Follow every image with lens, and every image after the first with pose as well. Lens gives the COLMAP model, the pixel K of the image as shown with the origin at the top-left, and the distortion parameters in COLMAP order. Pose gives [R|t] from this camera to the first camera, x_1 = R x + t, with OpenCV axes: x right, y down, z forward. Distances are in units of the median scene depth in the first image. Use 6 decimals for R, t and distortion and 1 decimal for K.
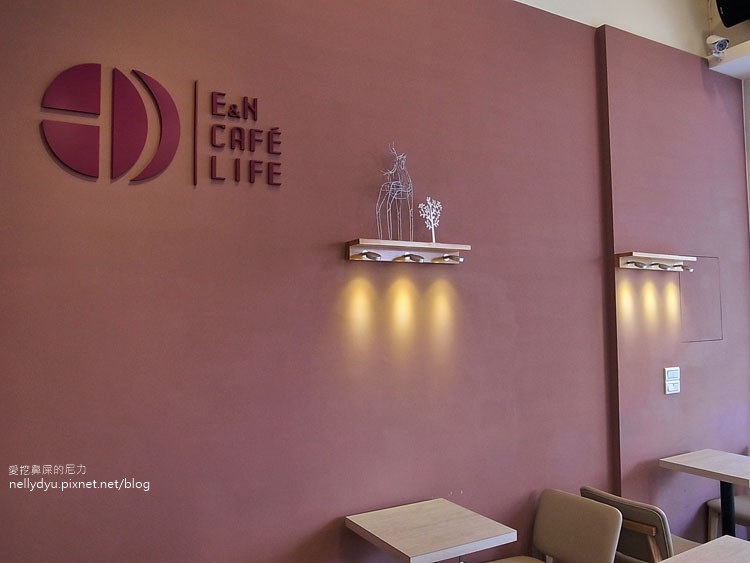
lens RADIAL K [[603.1, 0, 380.4], [0, 603.1, 276.2], [0, 0, 1]] dist [-0.047213, 0.044589]
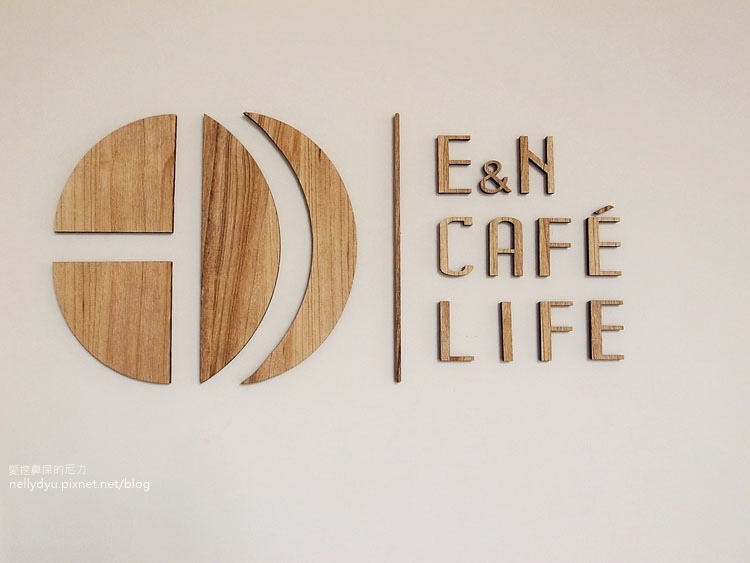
lens RADIAL K [[603.1, 0, 371.5], [0, 603.1, 278.2], [0, 0, 1]] dist [-0.047213, 0.044589]
pose [[0.876251, -0.022697, -0.481320, -0.117022], [0.009656, 0.999517, -0.029554, -0.183685], [0.481759, 0.021249, 0.876046, 0.573344]]
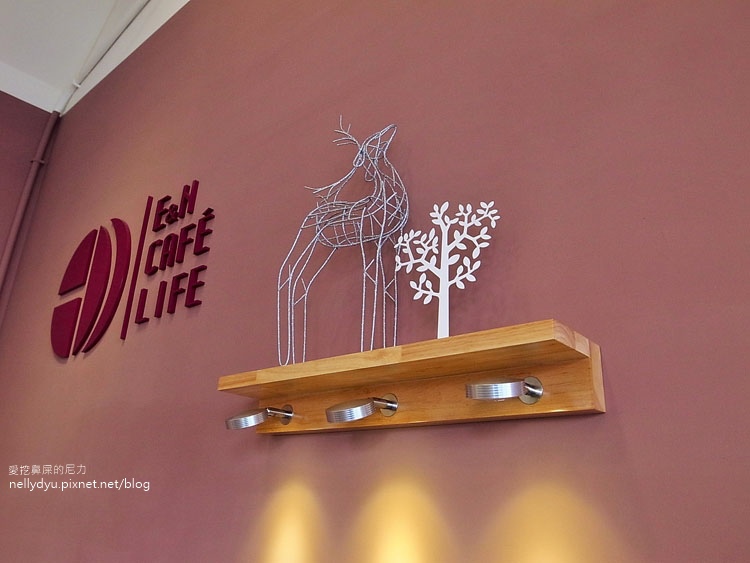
lens RADIAL K [[603.1, 0, 376.7], [0, 603.1, 278.8], [0, 0, 1]] dist [-0.047213, 0.044589]
pose [[0.309387, -0.306776, -0.900093, 0.361169], [0.019712, 0.948399, -0.316465, 0.002862], [0.950732, 0.080168, 0.299469, 0.942953]]
